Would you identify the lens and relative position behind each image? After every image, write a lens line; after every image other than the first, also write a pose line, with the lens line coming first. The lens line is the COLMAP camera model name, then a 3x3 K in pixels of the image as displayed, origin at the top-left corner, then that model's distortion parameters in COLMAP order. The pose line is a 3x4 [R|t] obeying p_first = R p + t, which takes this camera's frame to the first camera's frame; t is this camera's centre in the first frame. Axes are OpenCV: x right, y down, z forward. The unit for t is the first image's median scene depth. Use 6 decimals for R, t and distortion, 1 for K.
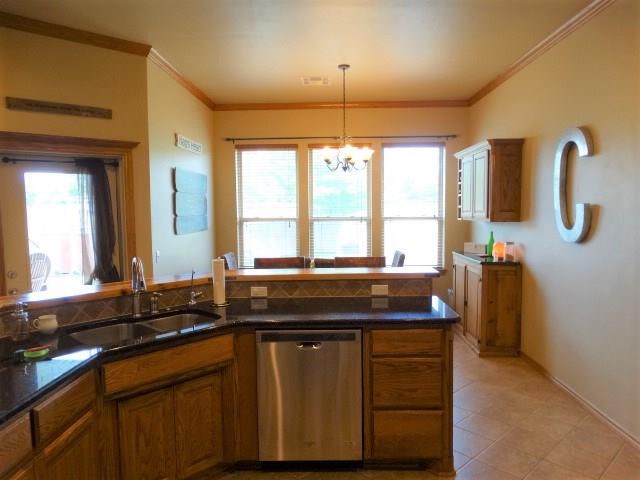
lens RADIAL K [[453.4, 0, 320.2], [0, 453.4, 242.1], [0, 0, 1]] dist [-0.006516, 0.013278]
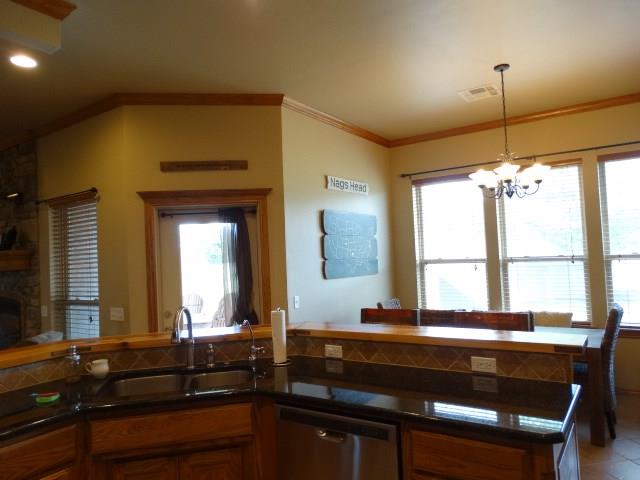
lens RADIAL K [[453.4, 0, 322.6], [0, 453.4, 239.9], [0, 0, 1]] dist [-0.006516, 0.013278]
pose [[0.840000, -0.042227, -0.540940, 0.283660], [-0.008940, 0.995754, -0.091615, -0.015944], [0.542512, 0.081793, 0.836057, 0.263532]]
